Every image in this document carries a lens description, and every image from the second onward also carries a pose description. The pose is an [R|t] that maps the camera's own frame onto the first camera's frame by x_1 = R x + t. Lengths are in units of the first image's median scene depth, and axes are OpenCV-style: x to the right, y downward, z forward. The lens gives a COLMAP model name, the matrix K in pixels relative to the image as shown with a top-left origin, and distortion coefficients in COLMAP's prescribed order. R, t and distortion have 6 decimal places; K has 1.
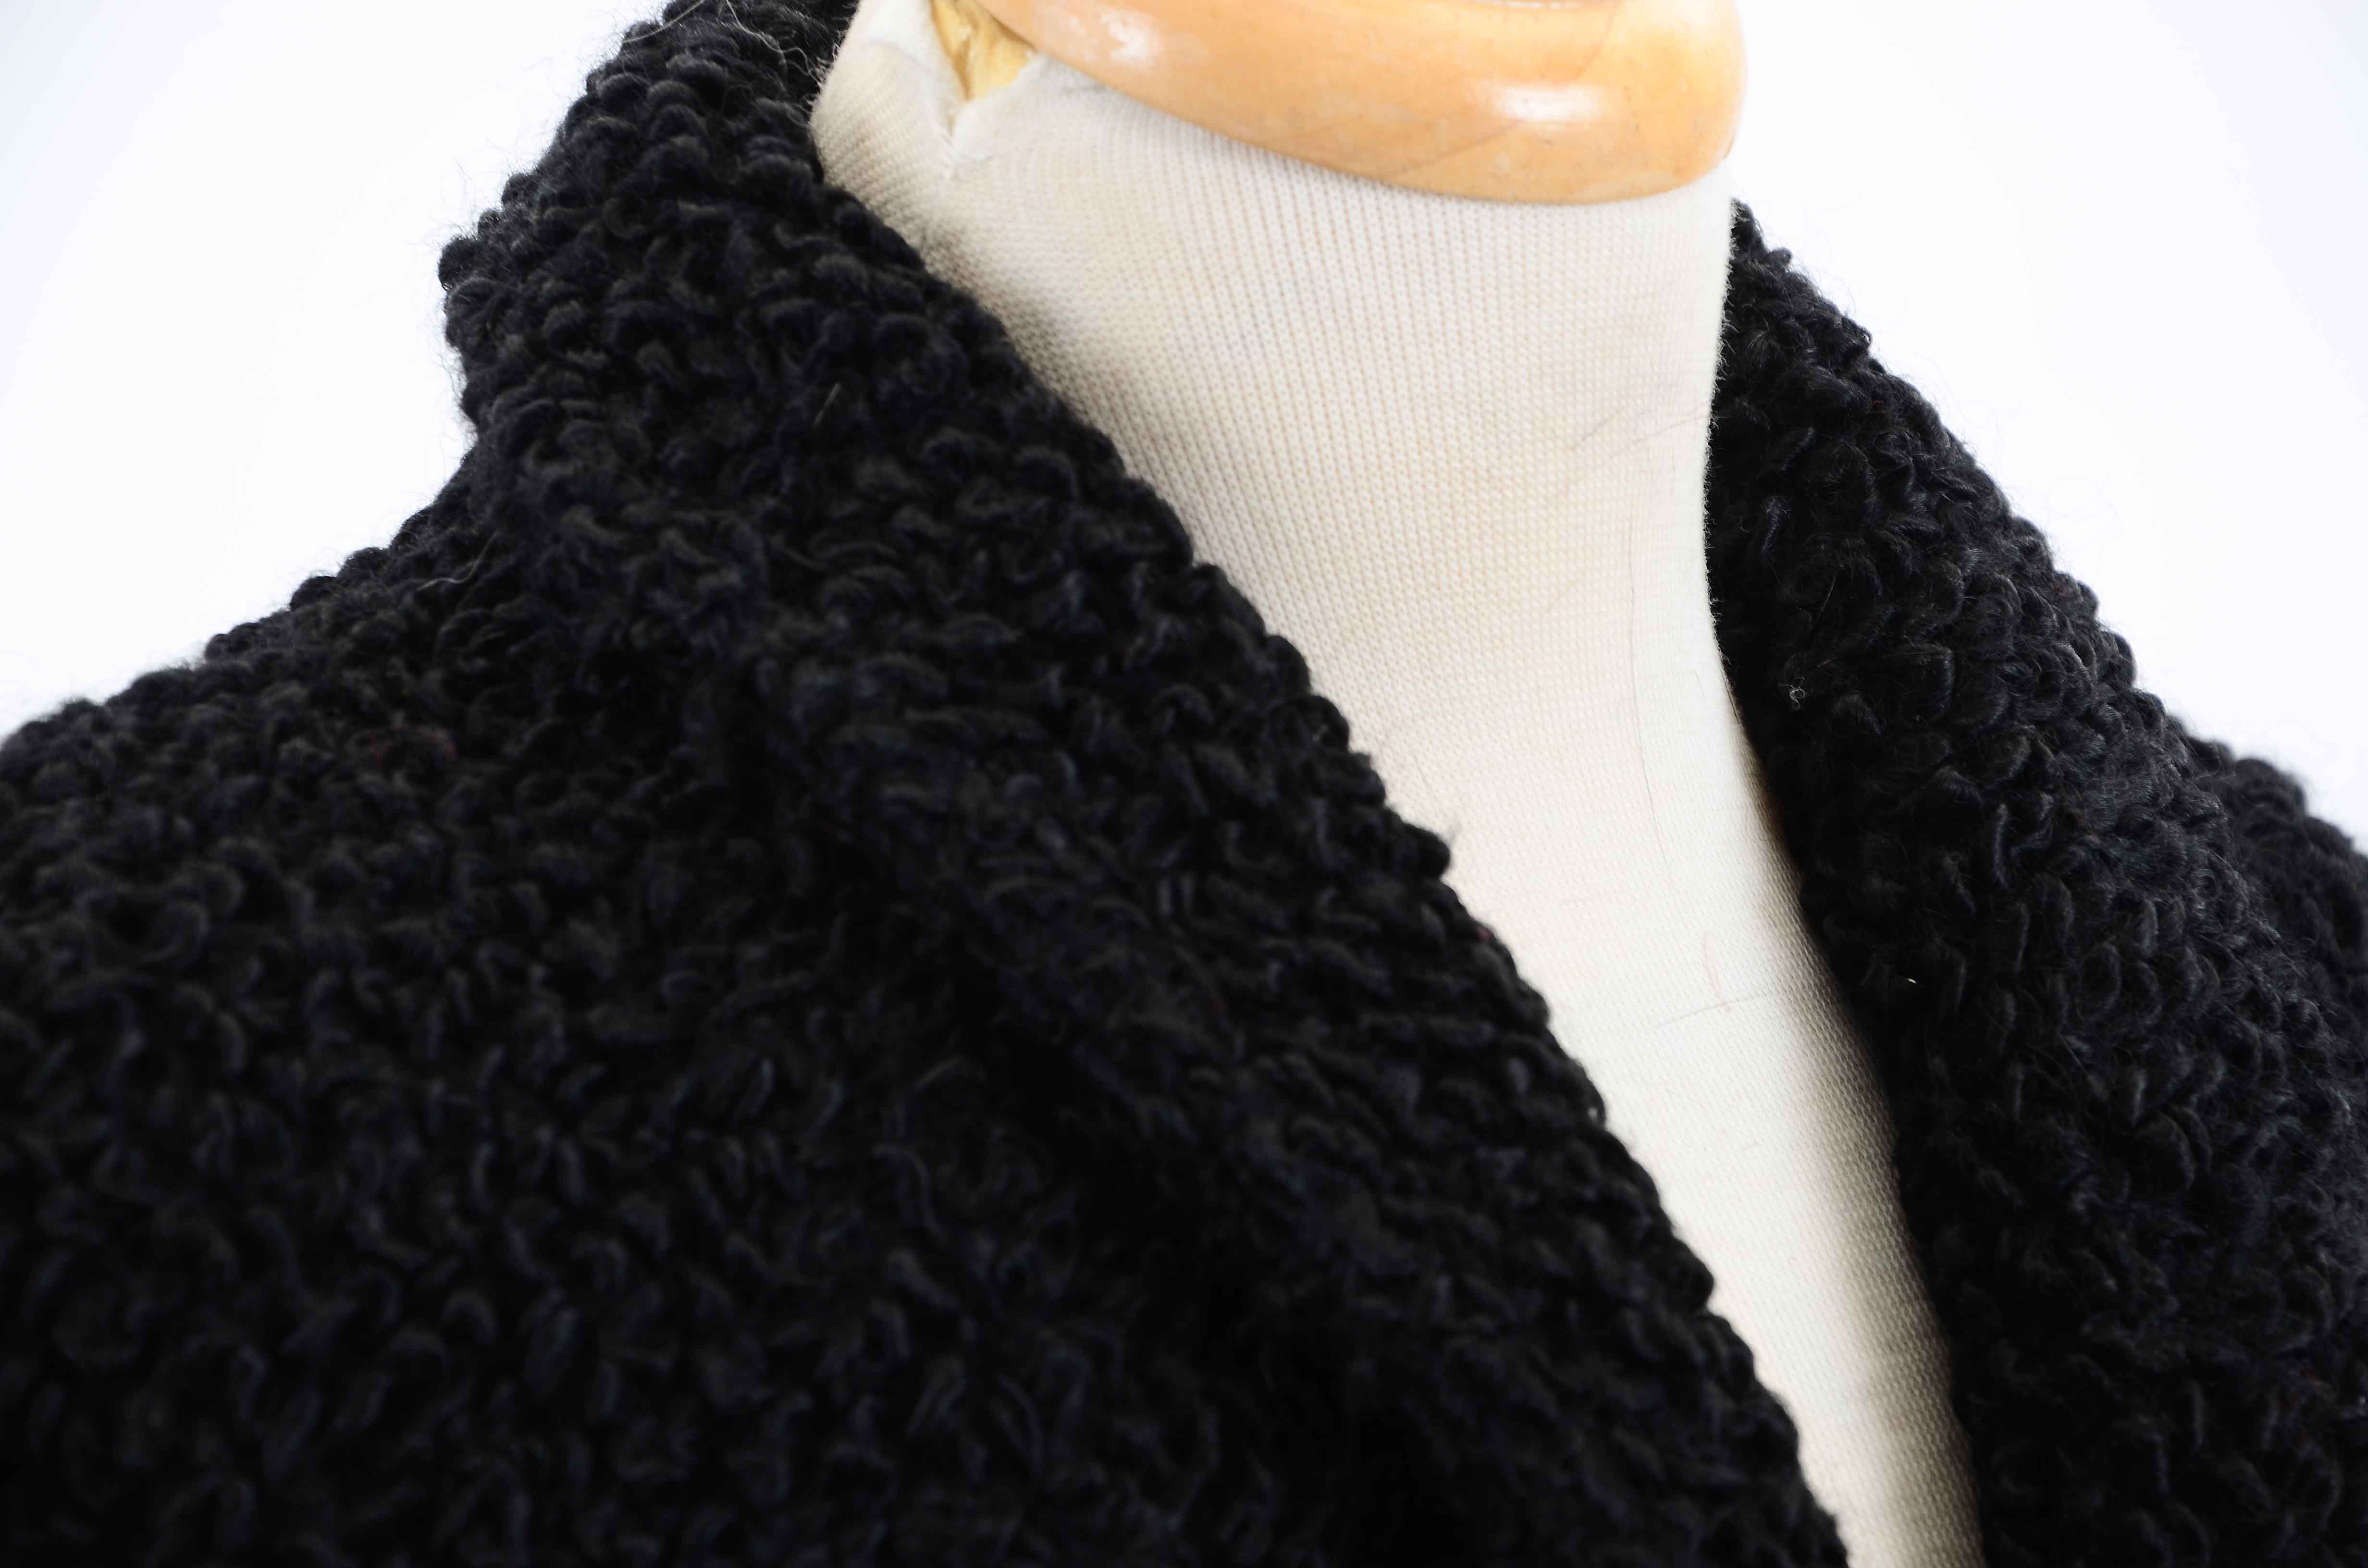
lens RADIAL K [[10406.1, 0, 1185.3], [0, 10406.1, 715.4], [0, 0, 1]] dist [1.314466, 7.936631]
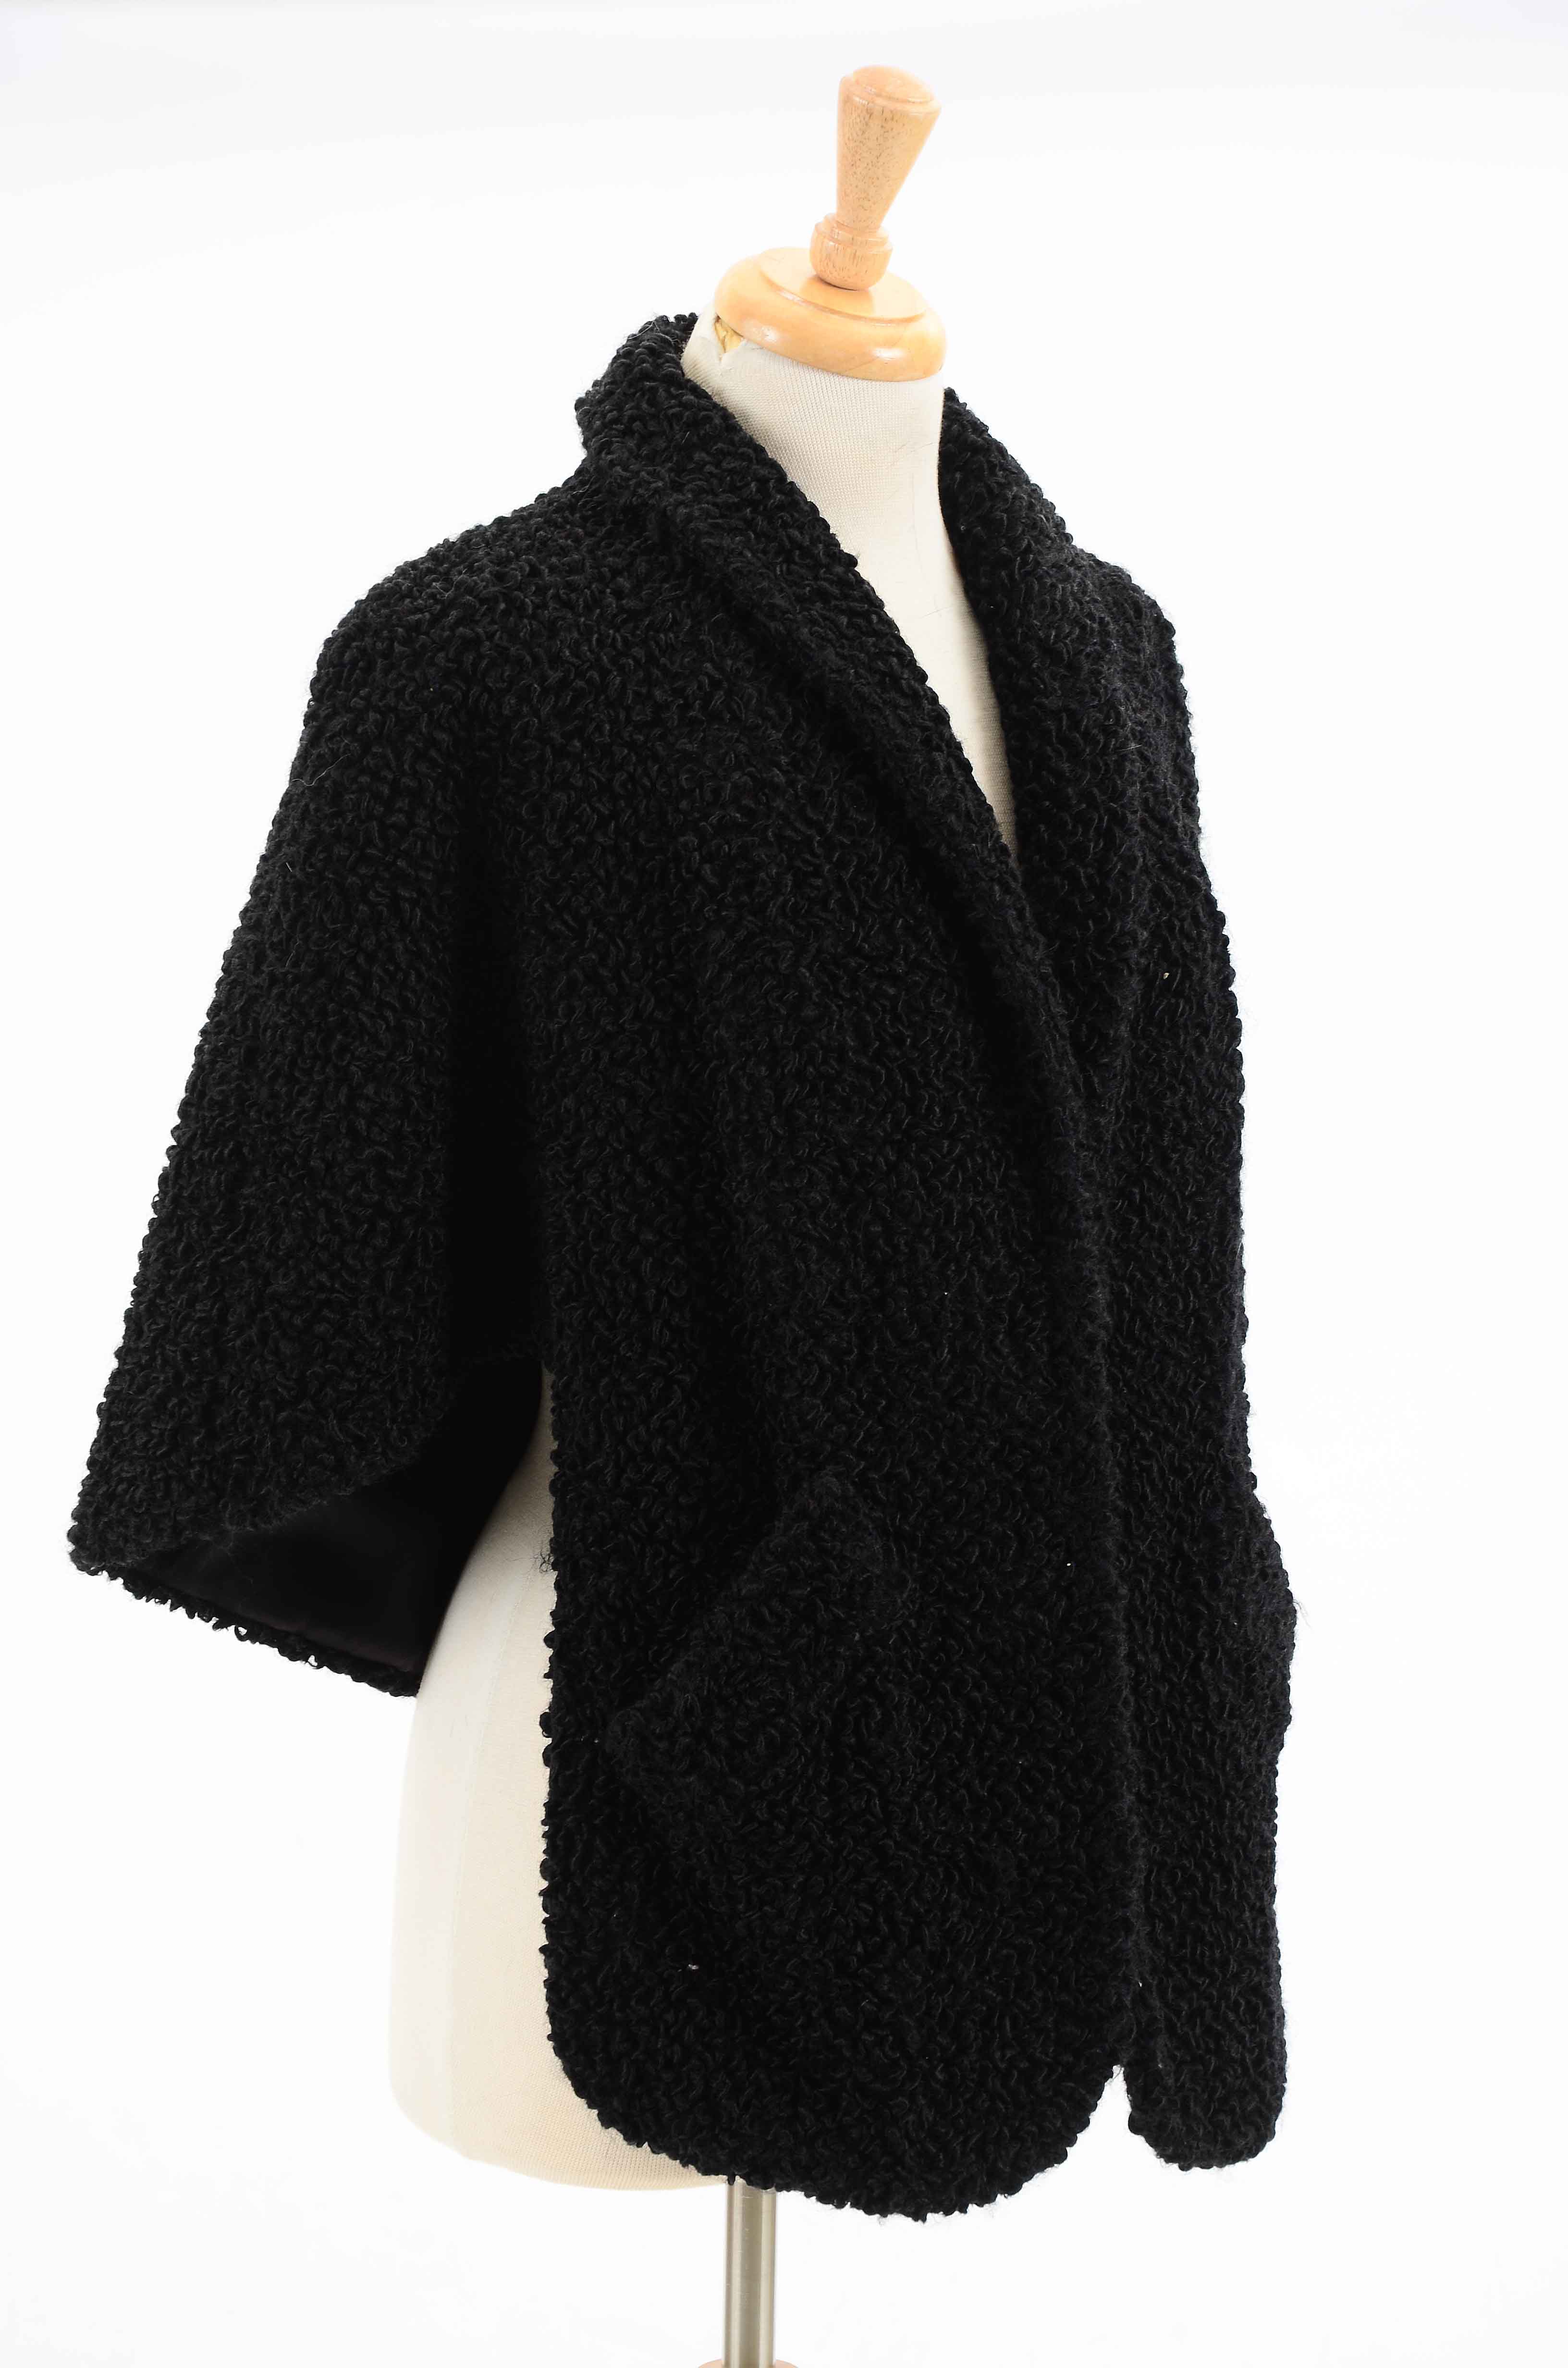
lens RADIAL K [[6425.2, 0, 784.0], [0, 6425.2, 1184.0], [0, 0, 1]] dist [0.580772, 0.302886]
pose [[0.999857, 0.000020, -0.016882, 0.038025], [0.000738, 0.998991, 0.044902, 0.129848], [0.016865, -0.044908, 0.998849, -1.268063]]
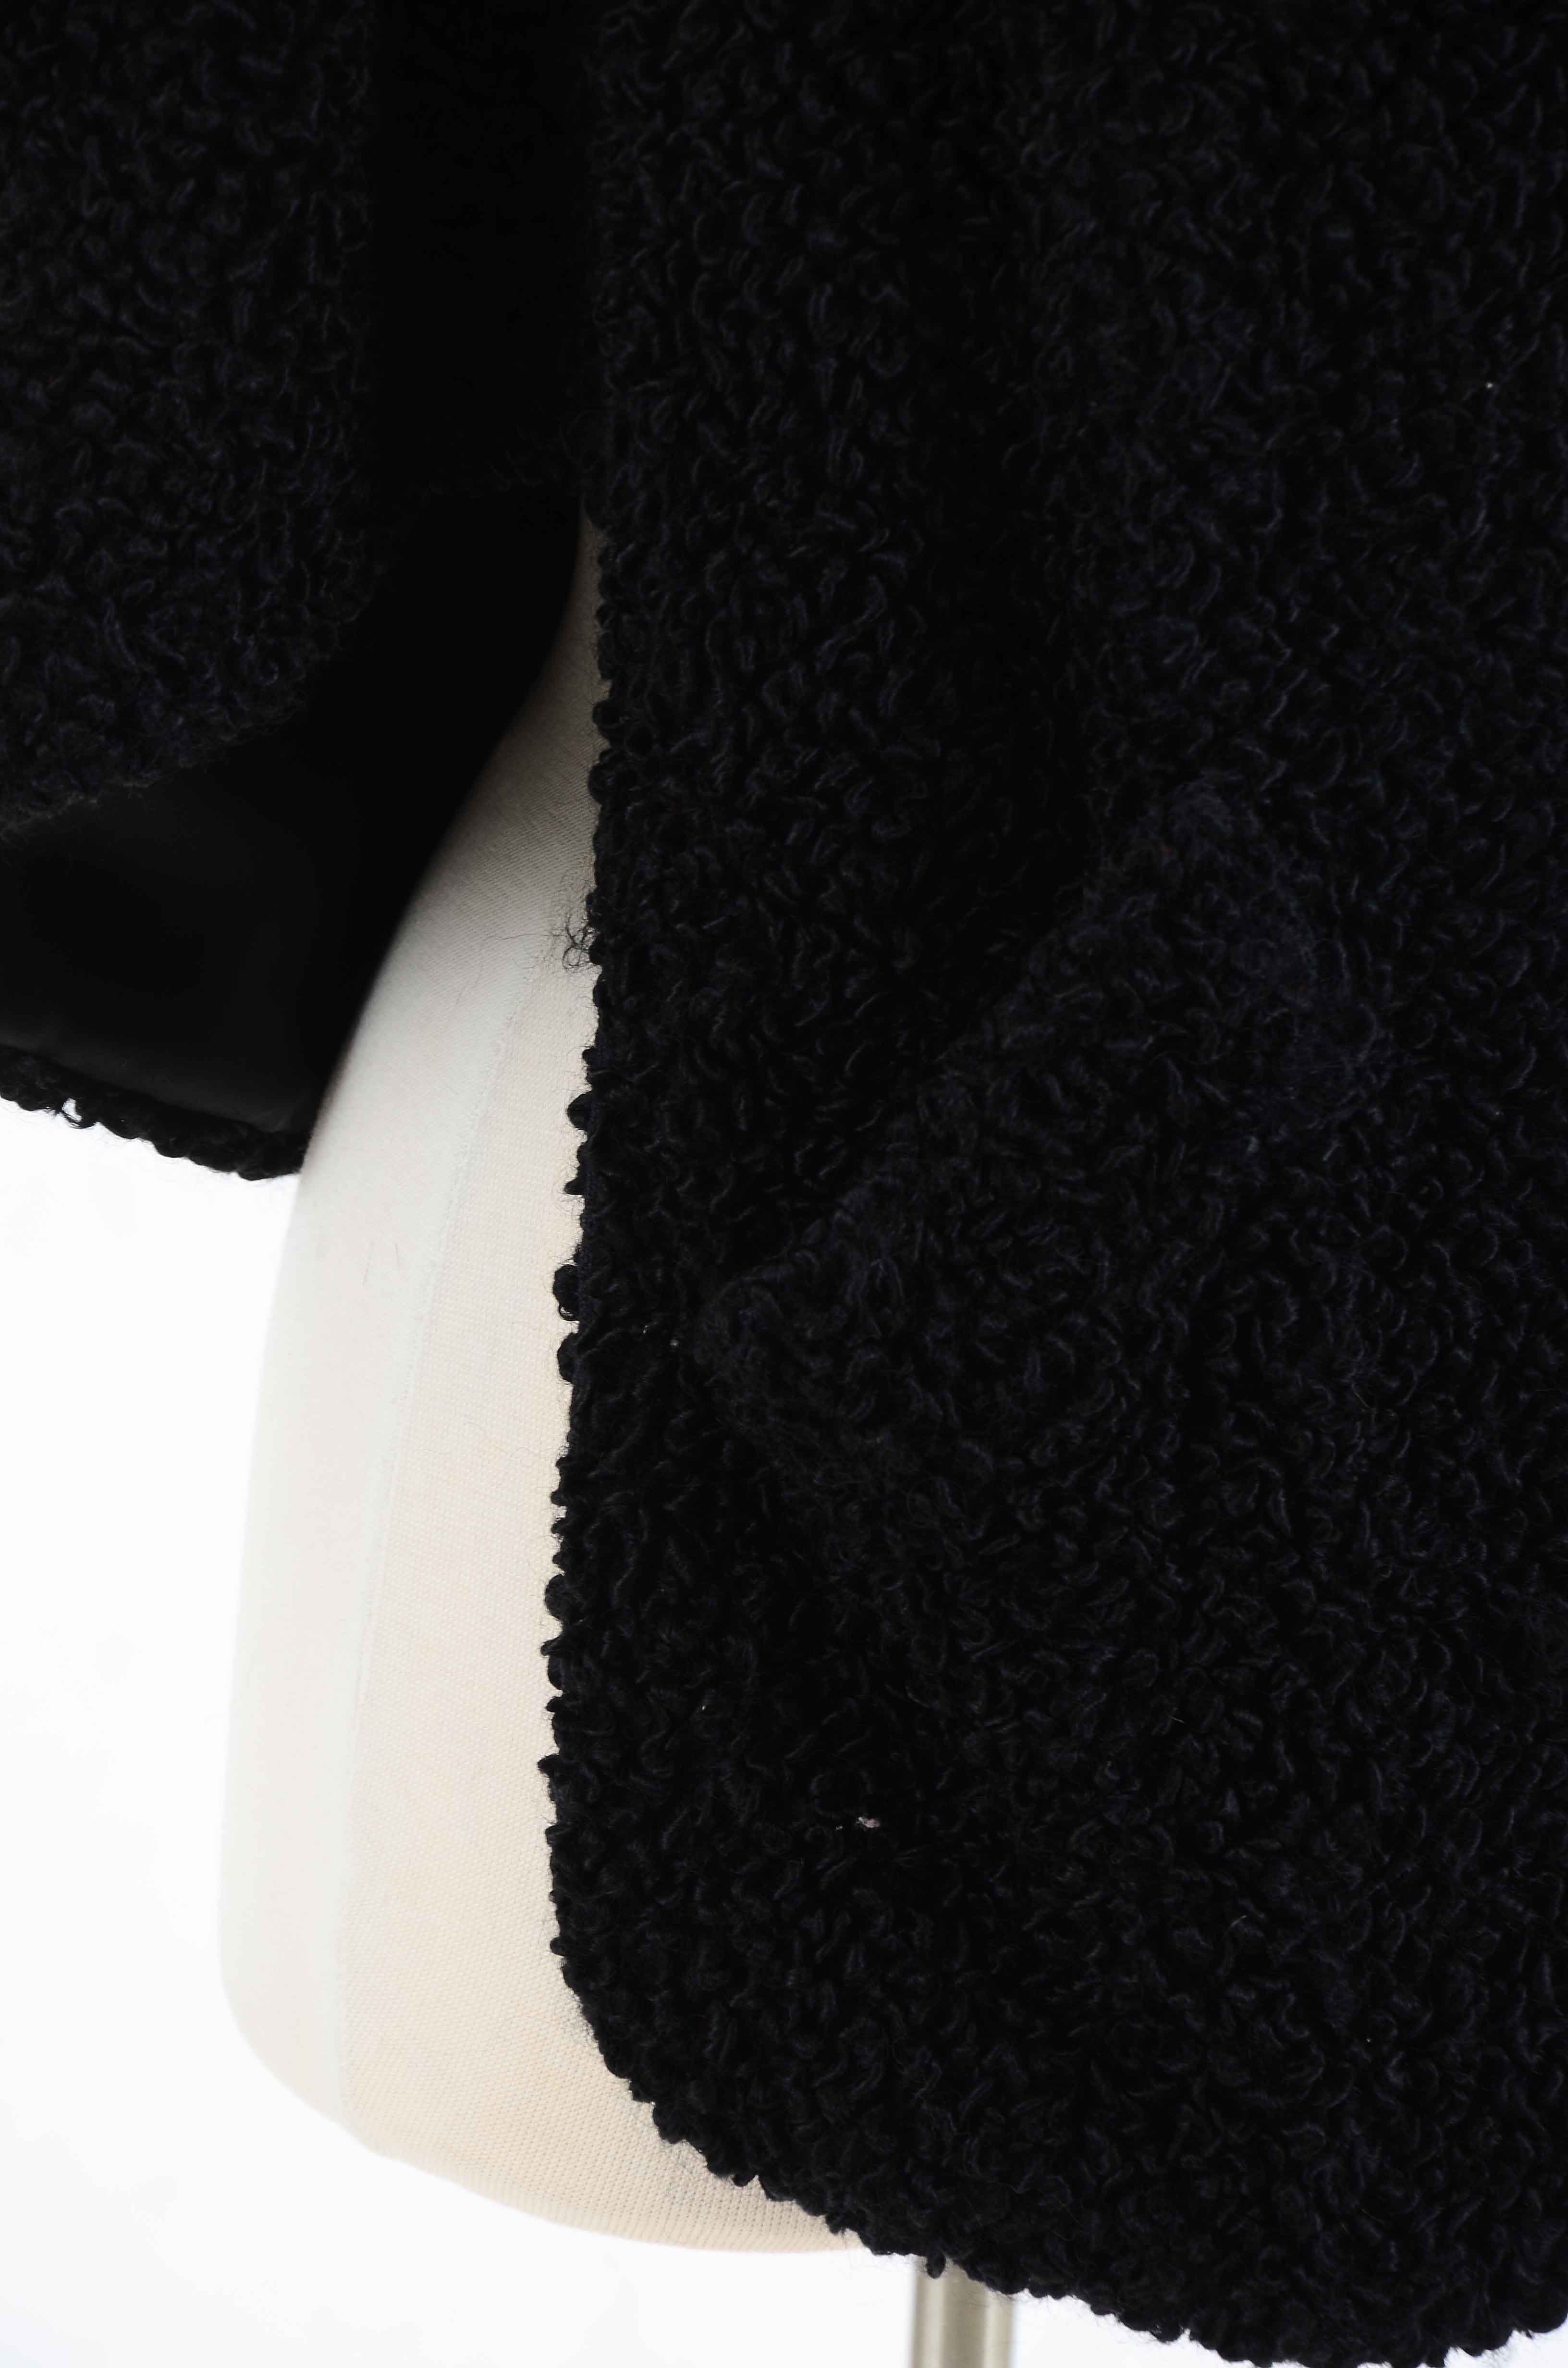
lens RADIAL K [[10406.1, 0, 791.6], [0, 10406.1, 1259.3], [0, 0, 1]] dist [1.314466, 7.936631]
pose [[0.998707, 0.039093, -0.032488, 0.007265], [-0.032799, 0.983900, 0.175683, 0.117578], [0.038833, -0.174390, 0.983911, -0.673740]]
